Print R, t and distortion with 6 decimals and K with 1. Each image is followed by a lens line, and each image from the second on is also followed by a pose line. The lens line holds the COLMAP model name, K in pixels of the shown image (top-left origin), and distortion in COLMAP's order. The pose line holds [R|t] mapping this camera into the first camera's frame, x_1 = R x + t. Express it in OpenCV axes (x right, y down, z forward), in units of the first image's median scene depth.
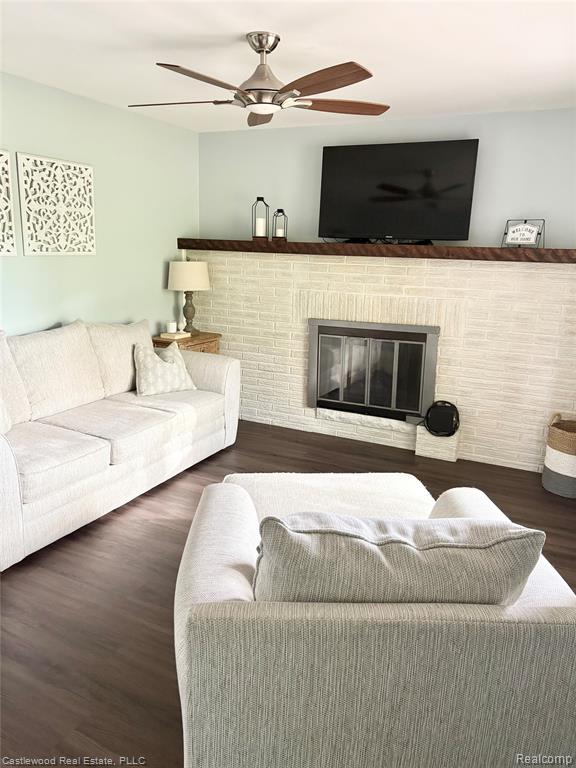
lens RADIAL K [[589.2, 0, 281.0], [0, 589.2, 378.8], [0, 0, 1]] dist [0.055217, -0.047242]
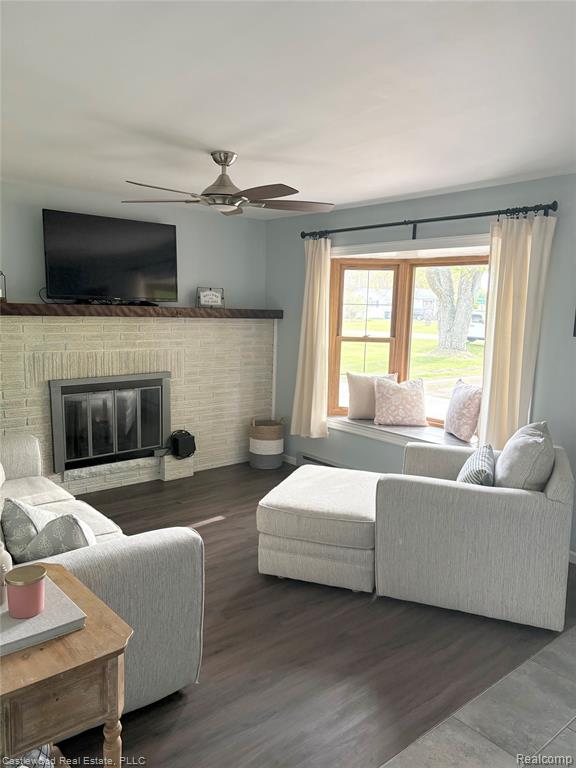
lens RADIAL K [[589.2, 0, 291.6], [0, 589.2, 387.7], [0, 0, 1]] dist [0.055217, -0.047242]
pose [[0.385597, -0.144726, 0.911246, -0.735076], [0.192582, 0.978493, 0.073914, -0.094040], [-0.902345, 0.146988, 0.405175, 0.272635]]
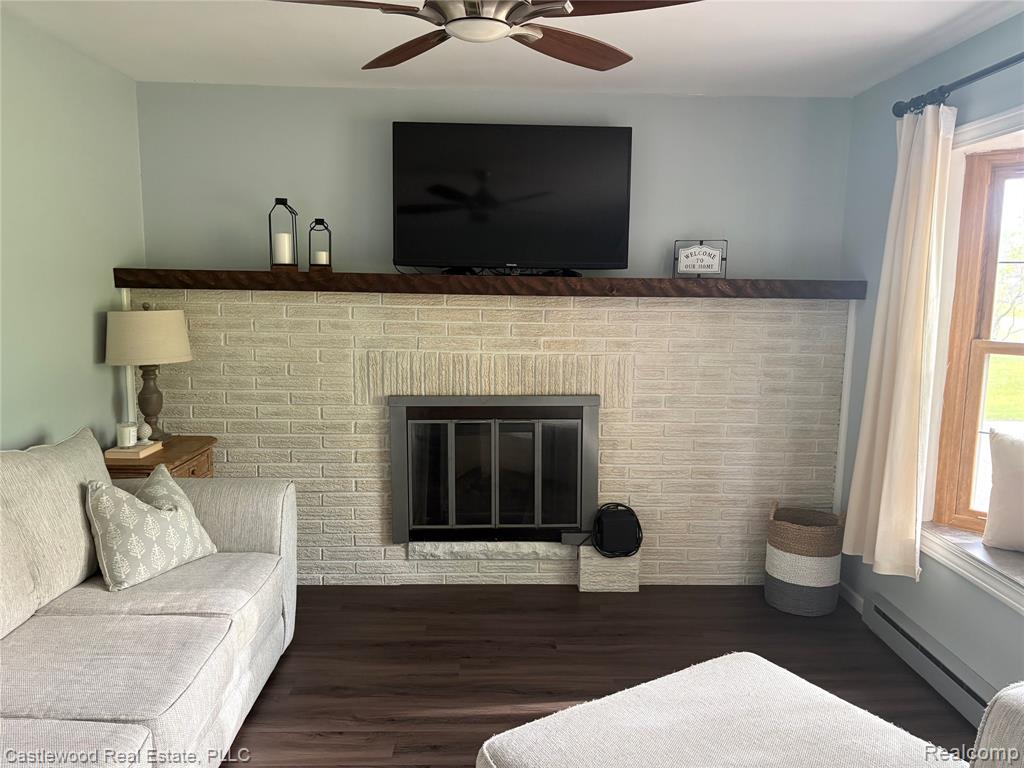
lens RADIAL K [[785.7, 0, 519.3], [0, 785.7, 382.9], [0, 0, 1]] dist [0.055217, -0.047242]
pose [[0.883786, -0.077078, 0.461499, -0.220157], [0.115531, 0.991746, -0.055608, -0.060241], [-0.453403, 0.102463, 0.885396, 0.240628]]
